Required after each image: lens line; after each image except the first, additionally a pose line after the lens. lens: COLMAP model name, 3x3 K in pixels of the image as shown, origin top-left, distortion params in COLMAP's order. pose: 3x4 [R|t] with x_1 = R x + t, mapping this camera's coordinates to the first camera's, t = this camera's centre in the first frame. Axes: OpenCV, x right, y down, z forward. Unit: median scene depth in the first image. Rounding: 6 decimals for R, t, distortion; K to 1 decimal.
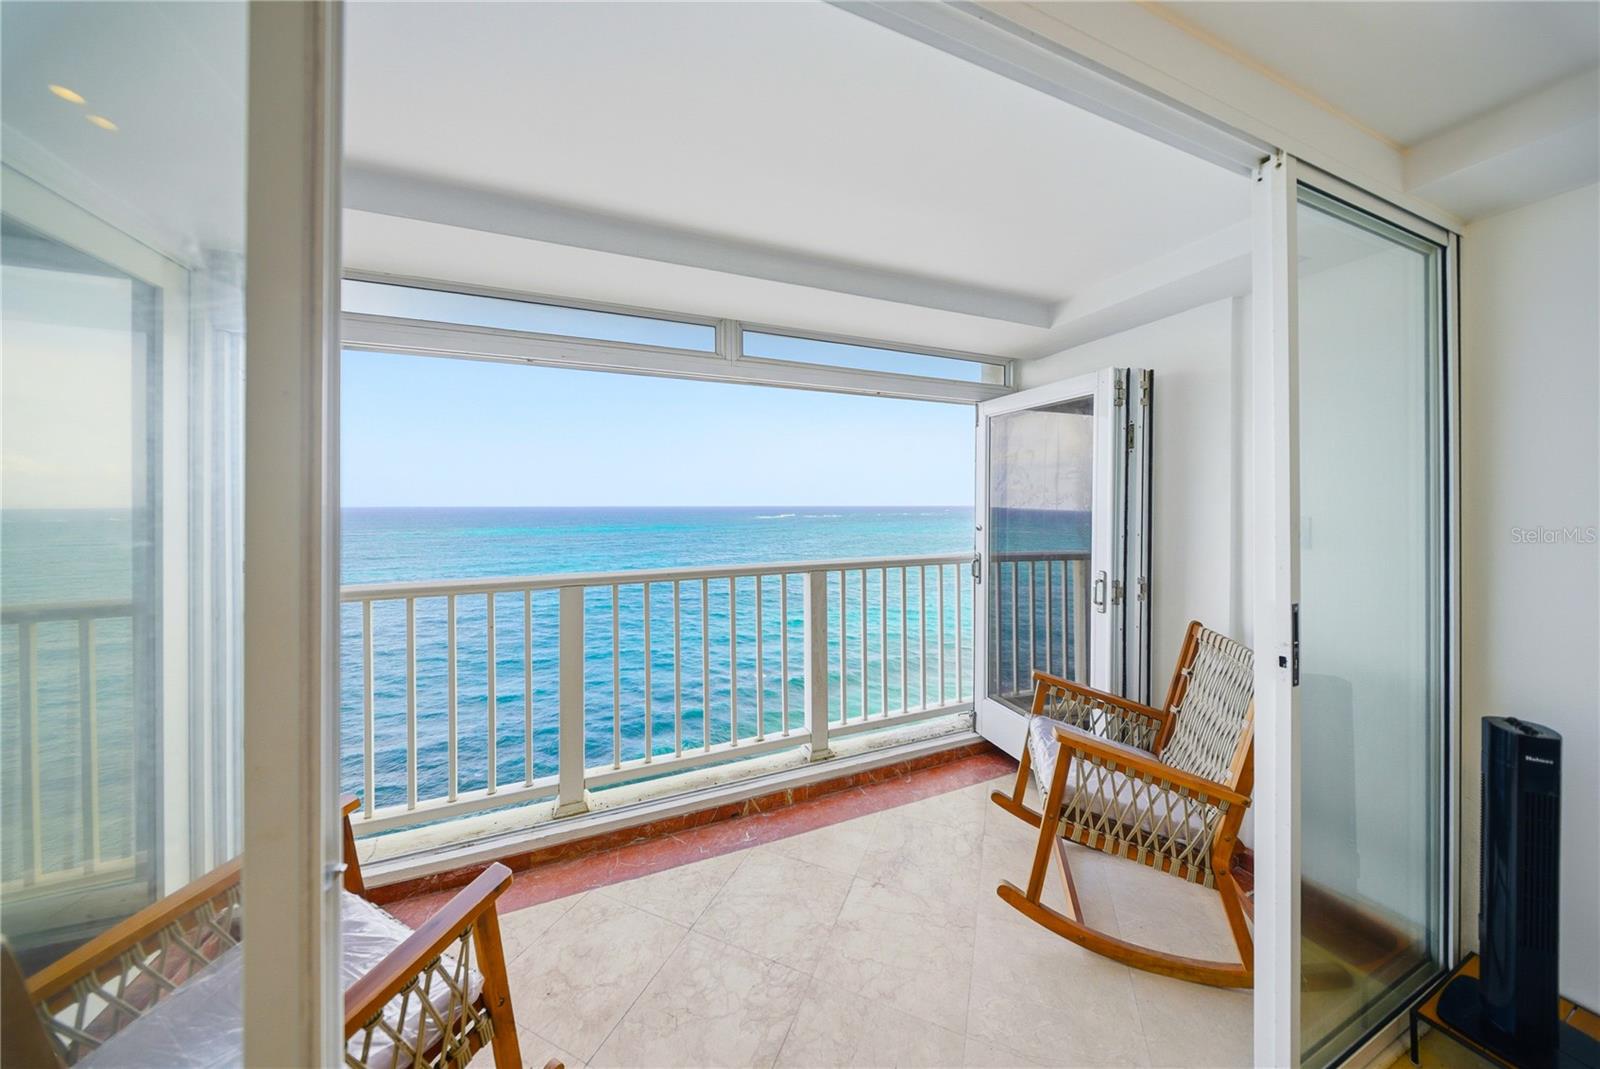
lens RADIAL K [[486.5, 0, 796.7], [0, 486.5, 505.3], [0, 0, 1]] dist [-0.000904, -0.001410]
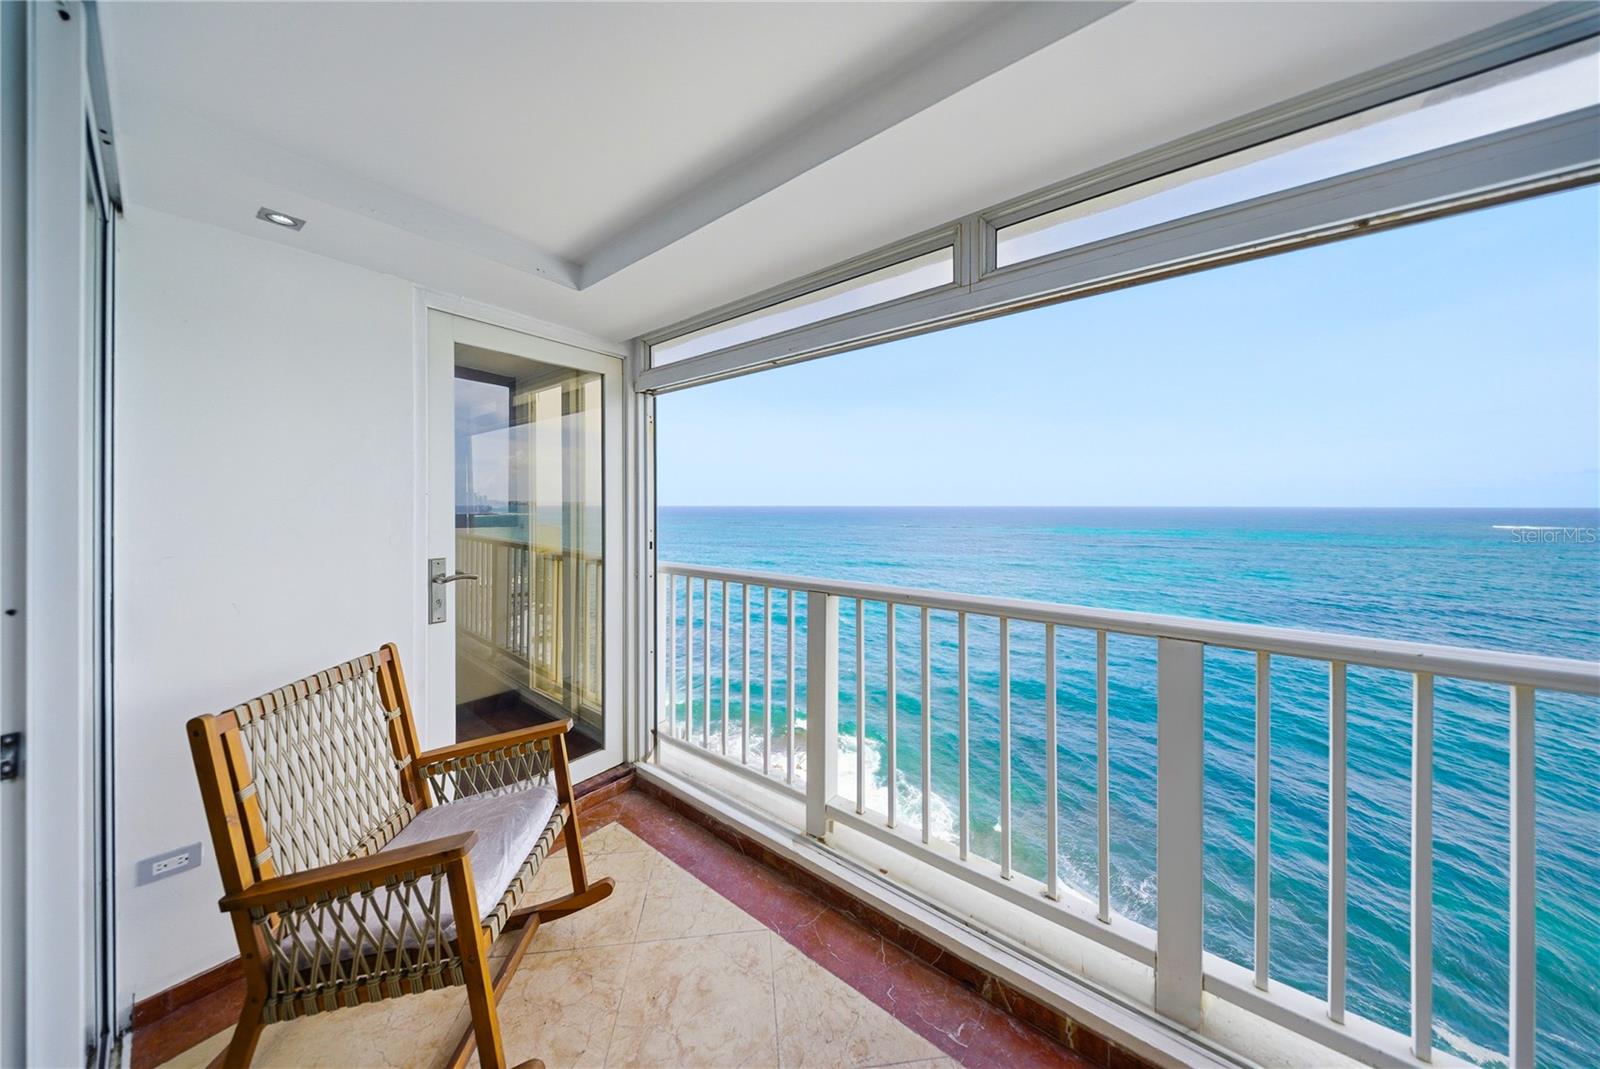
lens RADIAL K [[486.5, 0, 803.7], [0, 486.5, 505.9], [0, 0, 1]] dist [-0.000904, -0.001410]
pose [[0.523151, 0.000003, -0.852240, 0.337855], [-0.003309, 0.999992, -0.002028, 0.003225], [0.852234, 0.003881, 0.523147, 0.511776]]
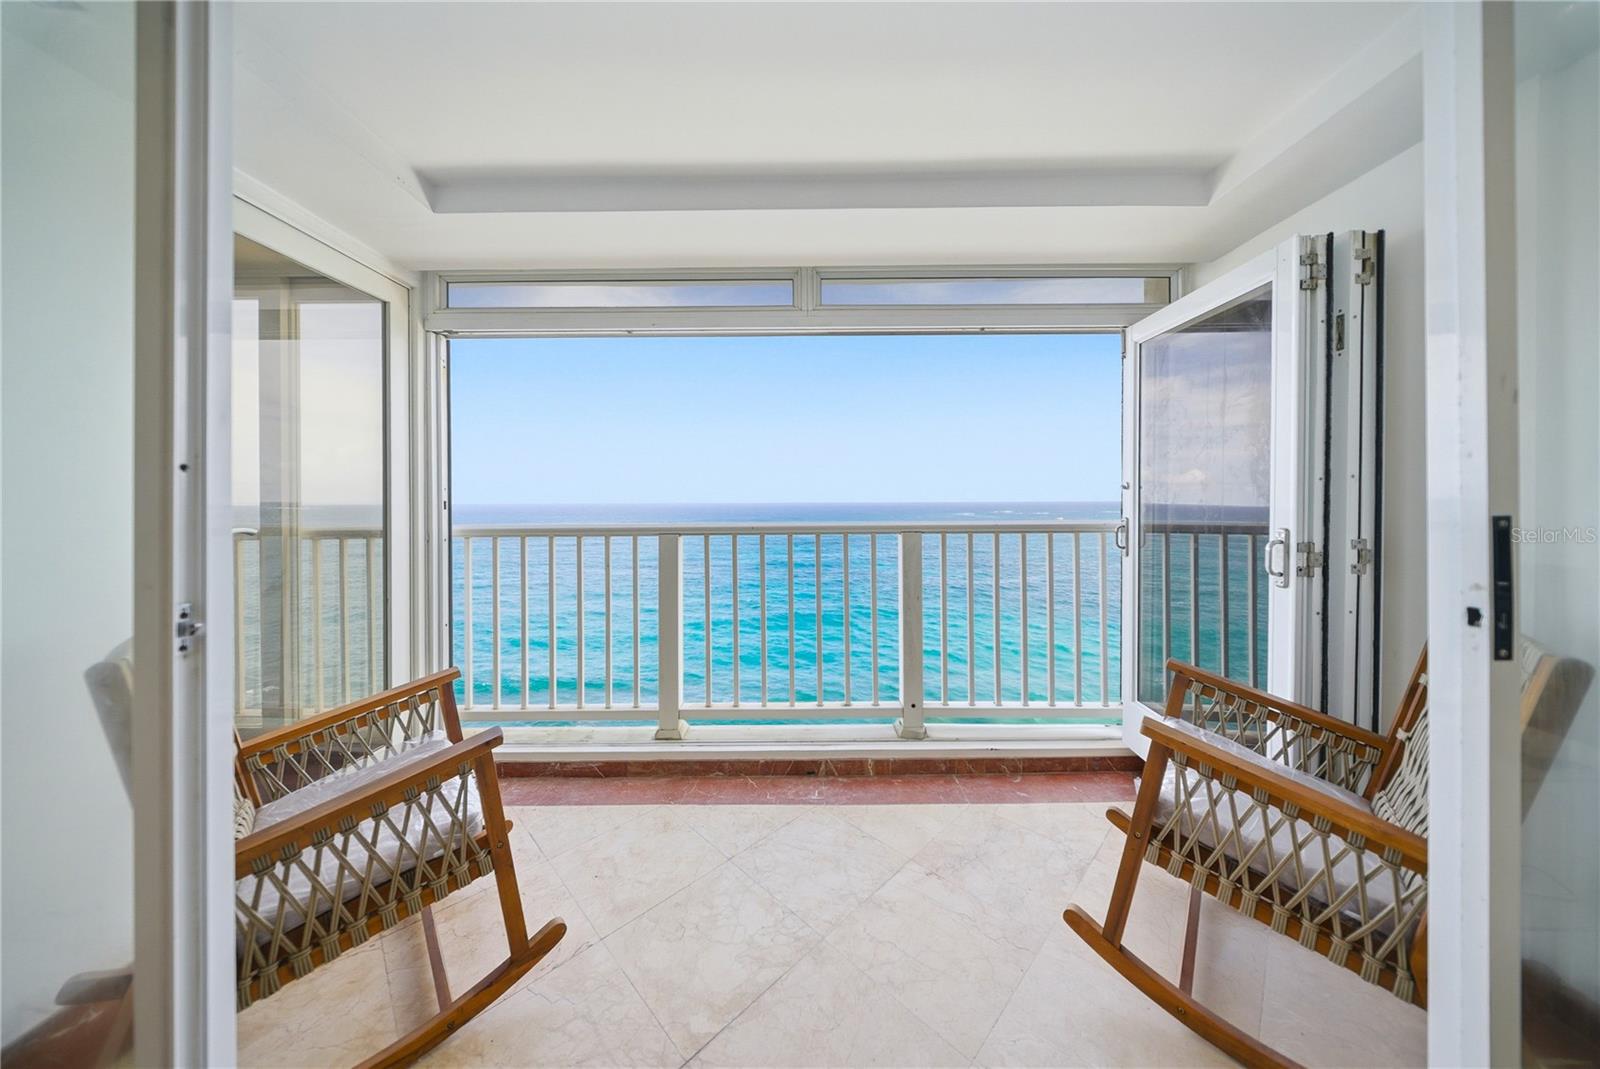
lens RADIAL K [[486.5, 0, 801.8], [0, 486.5, 501.6], [0, 0, 1]] dist [-0.000904, -0.001410]
pose [[0.929456, 0.000254, -0.368932, 0.240099], [0.001111, 0.999993, 0.003490, 0.093146], [0.368930, -0.003653, 0.929450, 0.088061]]
